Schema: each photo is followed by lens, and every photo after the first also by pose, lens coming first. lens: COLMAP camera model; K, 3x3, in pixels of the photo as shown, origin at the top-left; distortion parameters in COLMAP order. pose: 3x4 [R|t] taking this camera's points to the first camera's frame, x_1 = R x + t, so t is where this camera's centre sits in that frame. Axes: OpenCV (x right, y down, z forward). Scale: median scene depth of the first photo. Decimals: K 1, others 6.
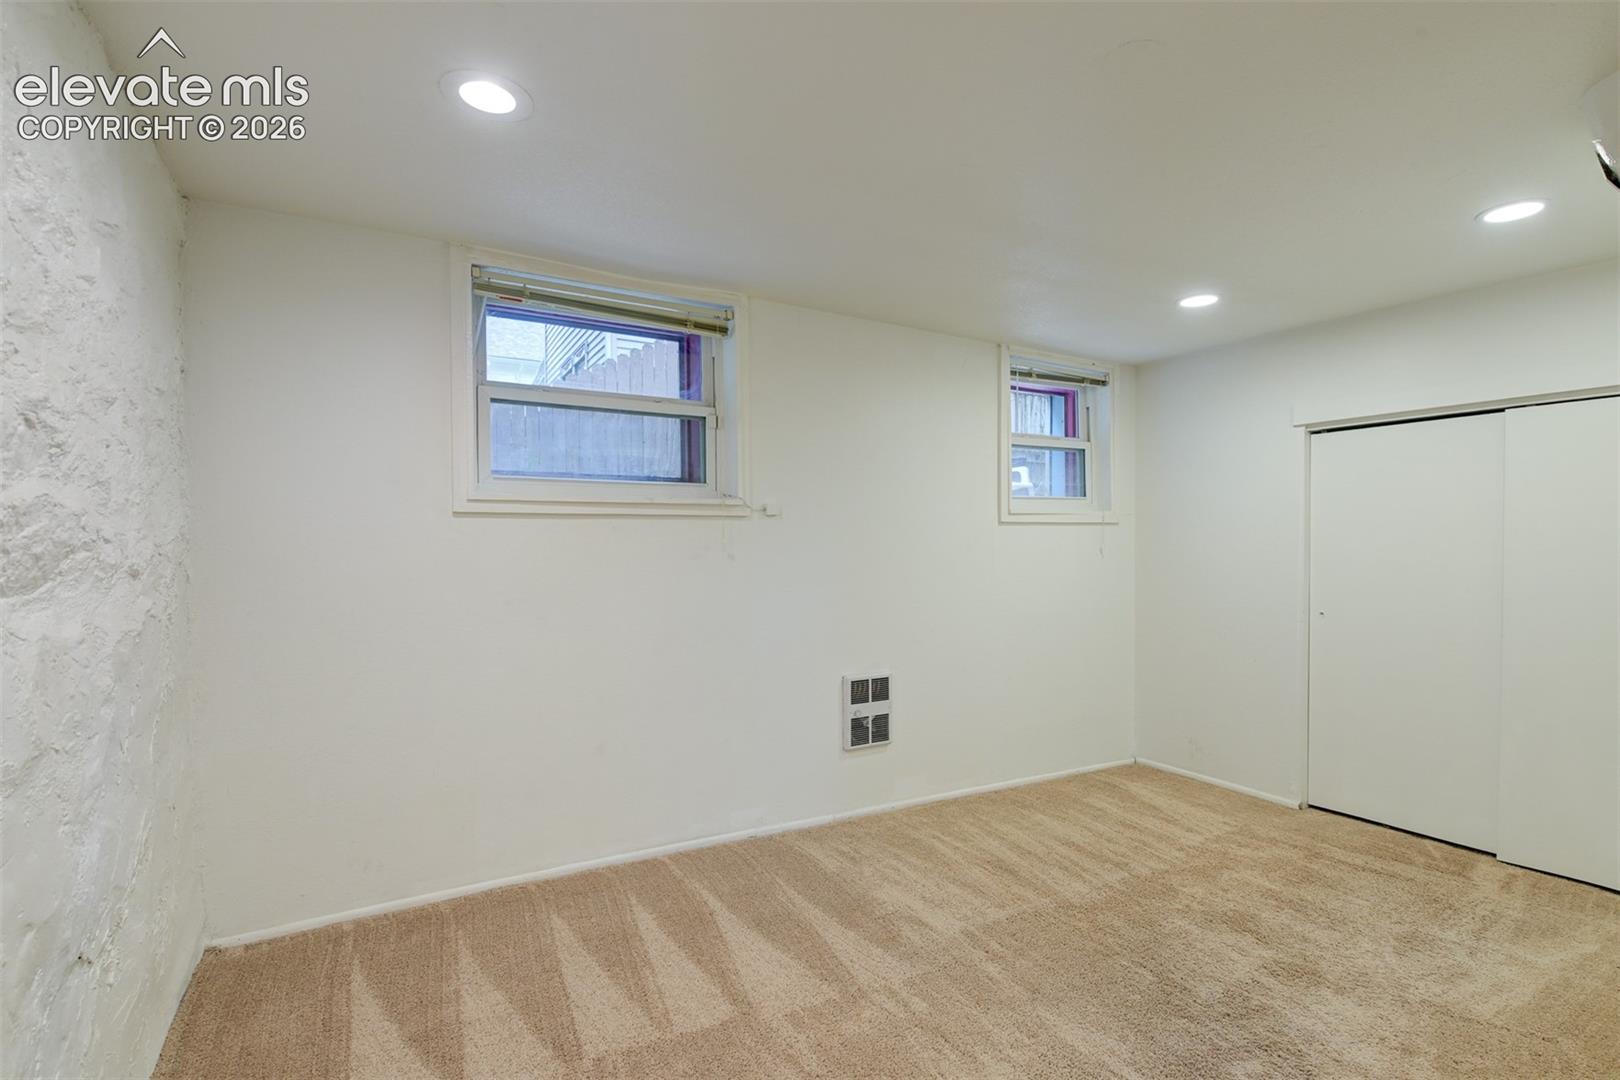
lens RADIAL K [[780.7, 0, 810.0], [0, 780.7, 540.0], [0, 0, 1]] dist [-0.002286, -0.000063]
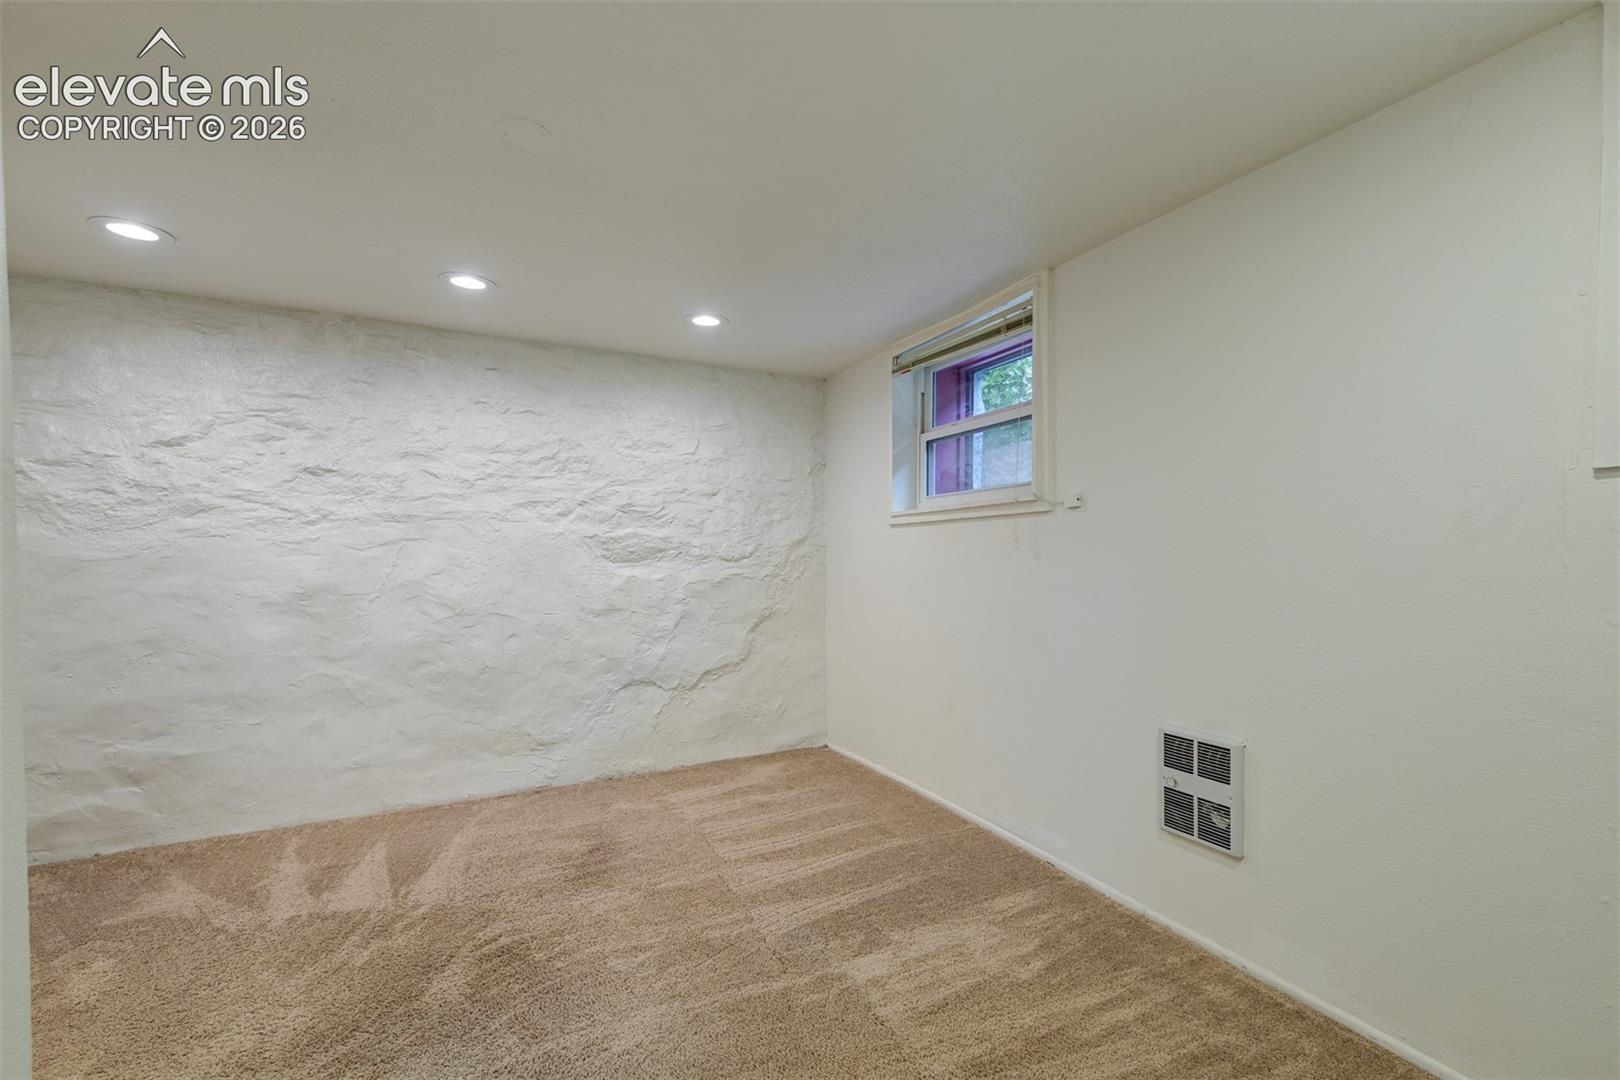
lens RADIAL K [[711.3, 0, 803.9], [0, 711.3, 559.6], [0, 0, 1]] dist [-0.001038, -0.012450]
pose [[-0.091792, 0.005554, -0.995763, 0.791249], [0.011819, 0.999920, 0.004487, 0.019888], [0.995708, -0.011357, -0.091850, 0.813046]]
